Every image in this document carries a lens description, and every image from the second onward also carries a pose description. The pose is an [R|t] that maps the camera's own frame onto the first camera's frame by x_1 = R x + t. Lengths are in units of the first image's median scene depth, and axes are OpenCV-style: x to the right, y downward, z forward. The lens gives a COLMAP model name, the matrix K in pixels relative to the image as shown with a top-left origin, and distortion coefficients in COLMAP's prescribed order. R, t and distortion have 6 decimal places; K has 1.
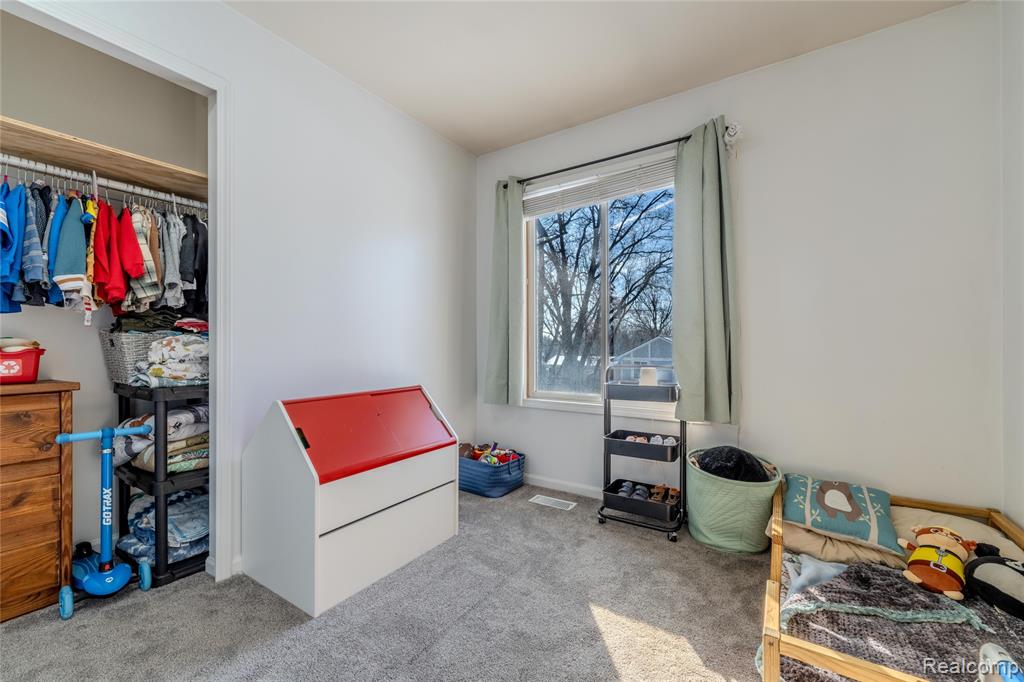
lens RADIAL K [[417.3, 0, 511.7], [0, 417.3, 344.7], [0, 0, 1]] dist [-0.000790, -0.000123]
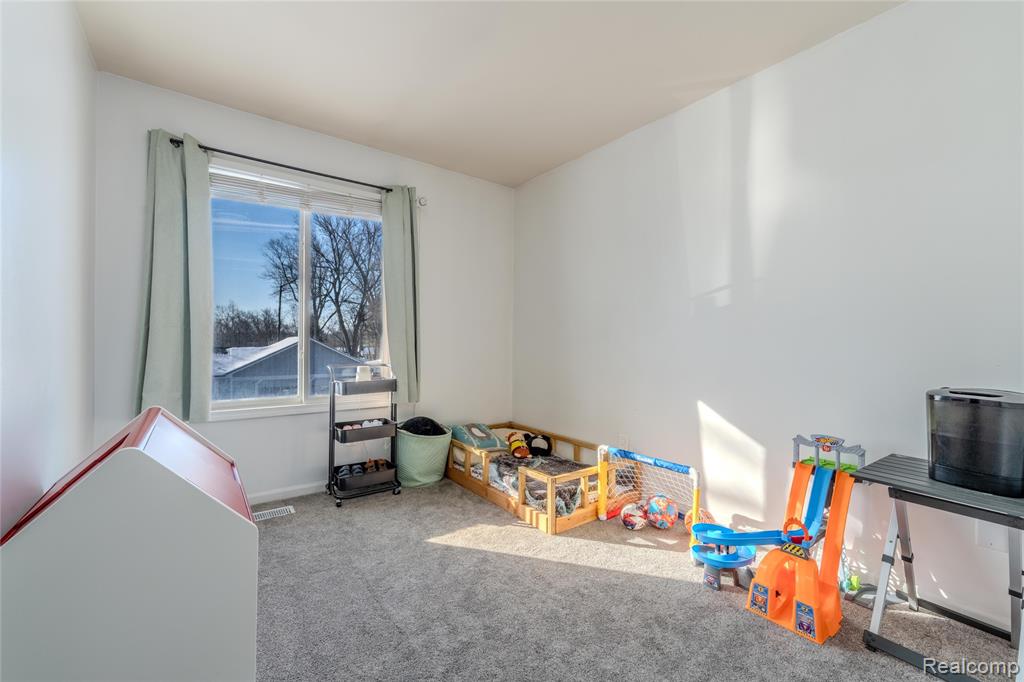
lens RADIAL K [[417.3, 0, 511.0], [0, 417.3, 339.2], [0, 0, 1]] dist [-0.000790, -0.000123]
pose [[0.332664, 0.010544, 0.942986, -0.707456], [-0.013092, 0.999893, -0.006562, -0.021918], [-0.942954, -0.010163, 0.332767, 0.198905]]
